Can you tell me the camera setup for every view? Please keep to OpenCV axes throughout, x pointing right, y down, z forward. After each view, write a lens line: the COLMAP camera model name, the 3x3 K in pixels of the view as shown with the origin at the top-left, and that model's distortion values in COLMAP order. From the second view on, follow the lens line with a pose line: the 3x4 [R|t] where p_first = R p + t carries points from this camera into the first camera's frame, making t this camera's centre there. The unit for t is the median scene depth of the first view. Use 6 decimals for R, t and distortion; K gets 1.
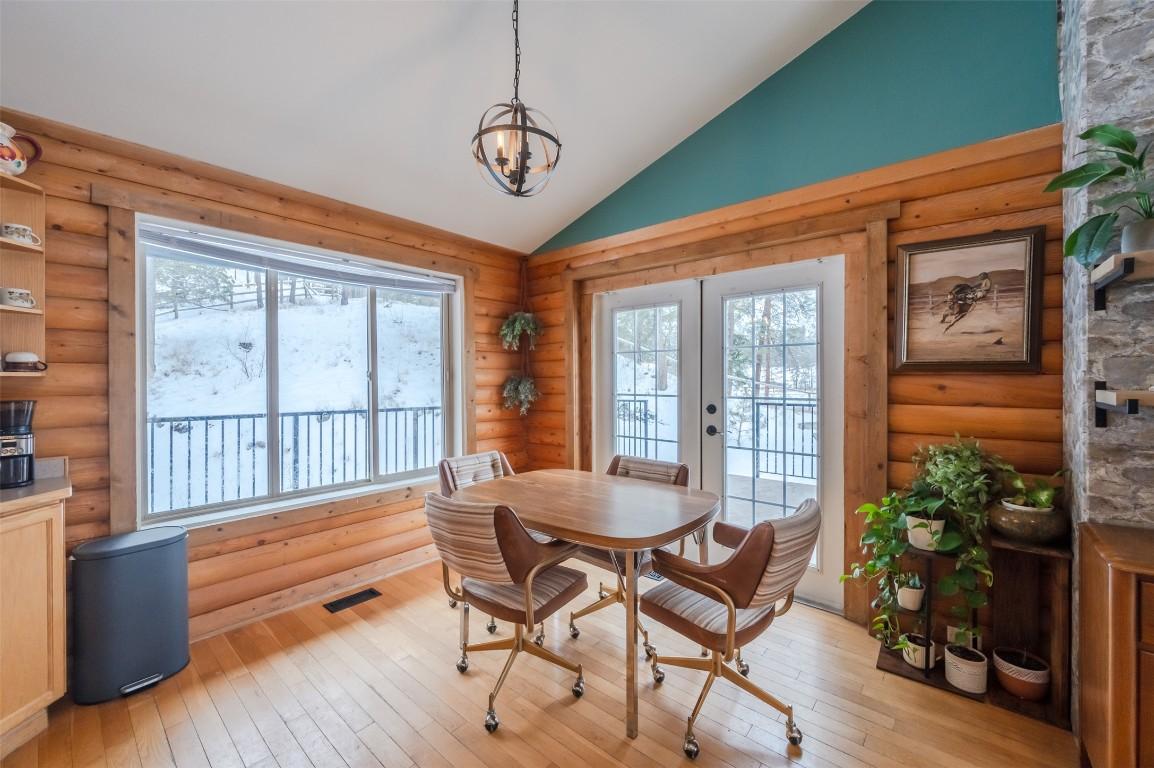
lens RADIAL K [[469.7, 0, 585.5], [0, 469.7, 381.1], [0, 0, 1]] dist [-0.006651, 0.002107]
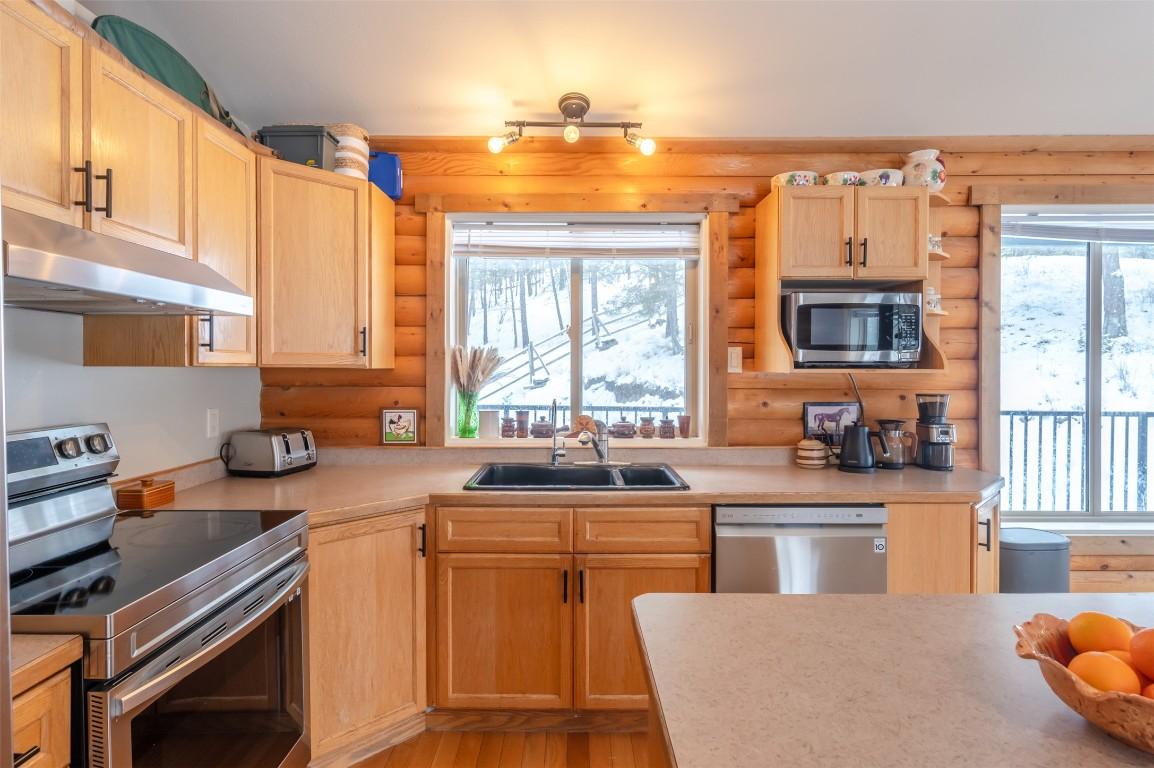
lens RADIAL K [[618.7, 0, 589.7], [0, 618.7, 374.5], [0, 0, 1]] dist [0.000150, 0.001230]
pose [[0.635940, 0.017133, -0.771548, -0.516532], [-0.006403, 0.999836, 0.016925, -0.021437], [0.771712, -0.005824, 0.635945, -0.523286]]
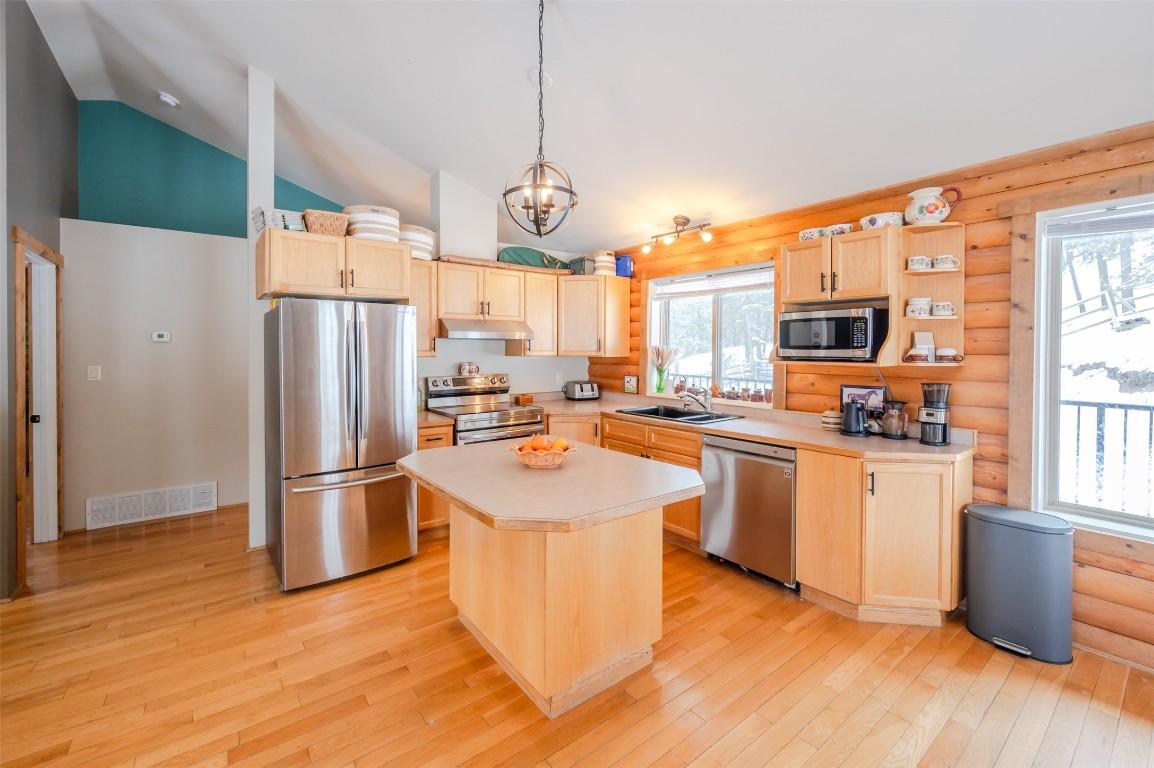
lens RADIAL K [[469.7, 0, 554.7], [0, 469.7, 350.3], [0, 0, 1]] dist [-0.006651, 0.002107]
pose [[-0.238986, 0.009857, -0.970973, 0.350056], [-0.000207, 0.999948, 0.010202, -0.060493], [0.971023, 0.002639, -0.238971, 0.194288]]
